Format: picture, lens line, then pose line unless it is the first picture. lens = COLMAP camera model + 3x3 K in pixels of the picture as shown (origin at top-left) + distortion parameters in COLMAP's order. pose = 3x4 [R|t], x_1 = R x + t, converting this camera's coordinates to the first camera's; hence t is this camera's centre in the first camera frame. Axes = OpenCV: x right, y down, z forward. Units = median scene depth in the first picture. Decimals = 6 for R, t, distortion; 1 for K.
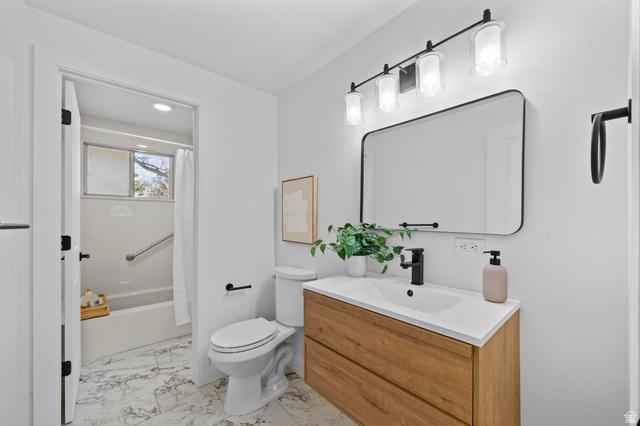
lens RADIAL K [[252.1, 0, 317.9], [0, 252.1, 218.1], [0, 0, 1]] dist [-0.001513, -0.000070]
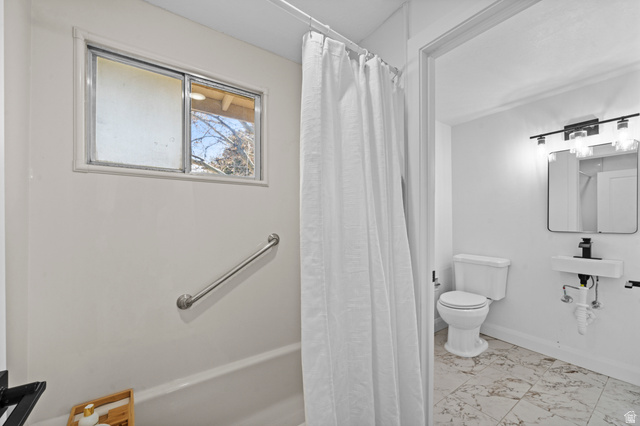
lens RADIAL K [[252.1, 0, 318.1], [0, 252.1, 222.0], [0, 0, 1]] dist [-0.001513, -0.000070]
pose [[0.994675, -0.003443, -0.103003, -0.455000], [0.003898, 0.999983, 0.004220, 0.006870], [0.102987, -0.004599, 0.994672, 0.566676]]
